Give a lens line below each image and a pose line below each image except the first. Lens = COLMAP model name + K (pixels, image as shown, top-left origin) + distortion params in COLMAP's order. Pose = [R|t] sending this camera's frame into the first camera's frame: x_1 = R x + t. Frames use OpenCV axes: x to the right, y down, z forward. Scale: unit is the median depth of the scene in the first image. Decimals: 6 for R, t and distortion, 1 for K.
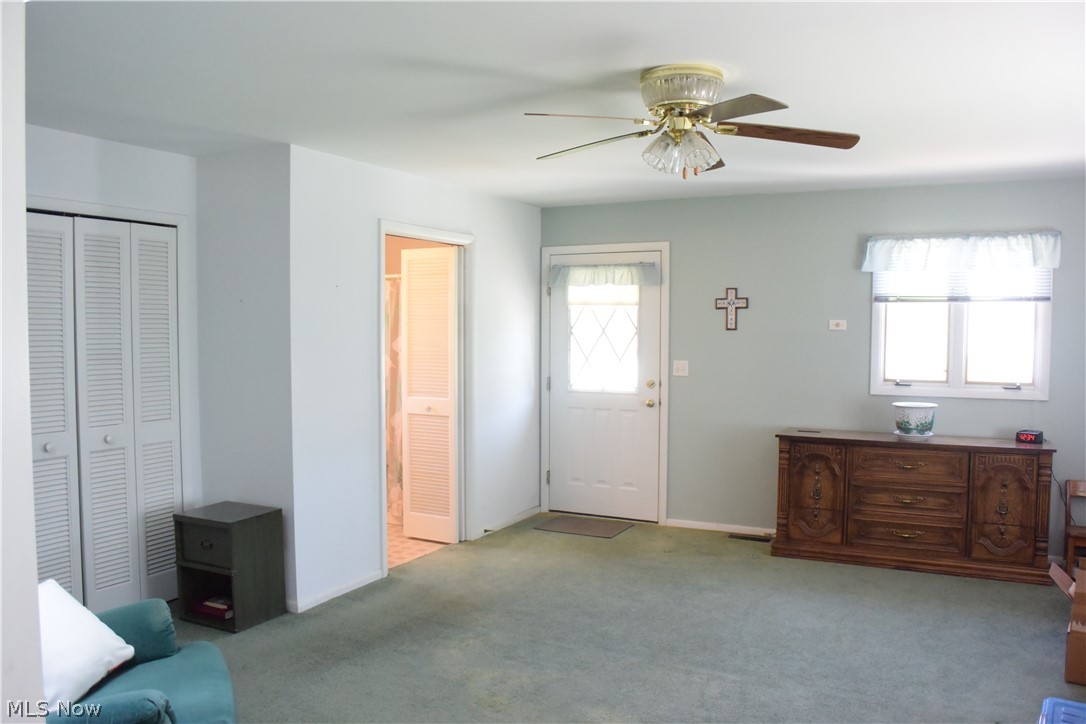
lens RADIAL K [[860.7, 0, 543.5], [0, 860.7, 365.9], [0, 0, 1]] dist [-0.078853, -0.002276]
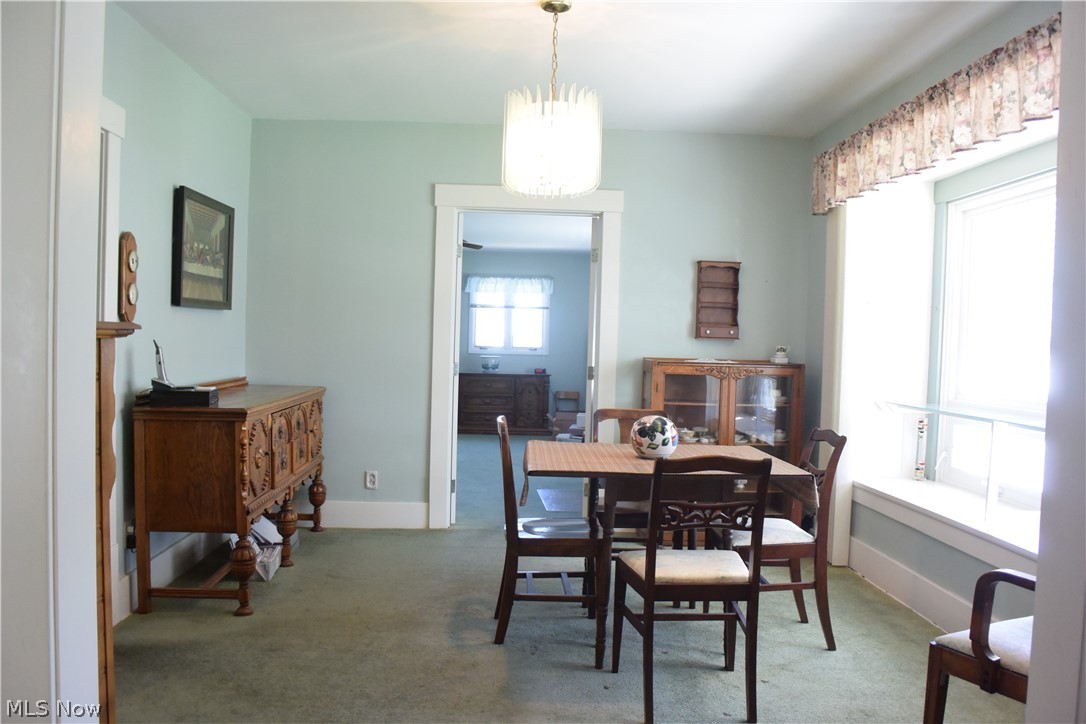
lens RADIAL K [[860.7, 0, 543.7], [0, 860.7, 364.1], [0, 0, 1]] dist [-0.078853, -0.002276]
pose [[0.869281, 0.000763, 0.494318, -0.514095], [0.003985, 0.999956, -0.008551, 0.085364], [-0.494303, 0.009403, 0.869239, -0.942403]]
